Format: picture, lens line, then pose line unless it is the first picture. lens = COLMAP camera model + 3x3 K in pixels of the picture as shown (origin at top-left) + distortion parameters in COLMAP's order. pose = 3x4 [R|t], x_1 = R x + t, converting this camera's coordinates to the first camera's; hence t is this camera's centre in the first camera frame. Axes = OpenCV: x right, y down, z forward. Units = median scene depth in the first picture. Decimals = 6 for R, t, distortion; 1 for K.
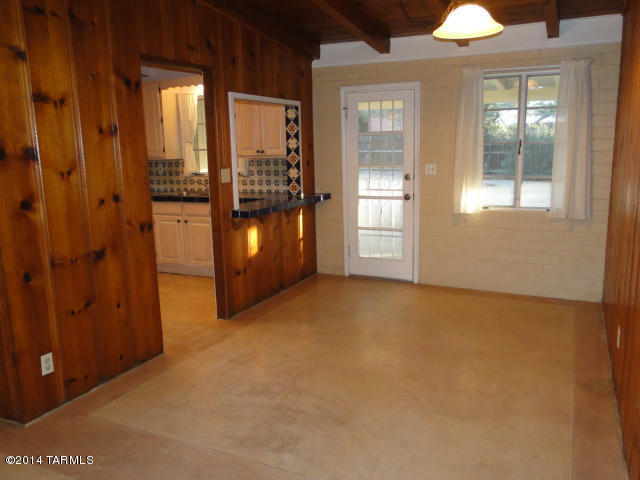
lens RADIAL K [[527.5, 0, 320.1], [0, 527.5, 243.0], [0, 0, 1]] dist [-0.003862, -0.015359]
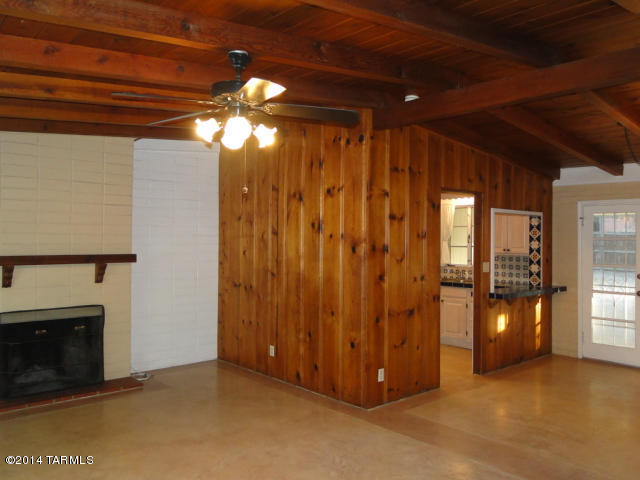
lens RADIAL K [[527.5, 0, 316.5], [0, 527.5, 236.5], [0, 0, 1]] dist [-0.003862, -0.015359]
pose [[0.919639, 0.028233, -0.391748, -0.049192], [-0.100412, 0.981168, -0.165006, 0.064965], [0.379712, 0.191082, 0.905156, -0.427326]]
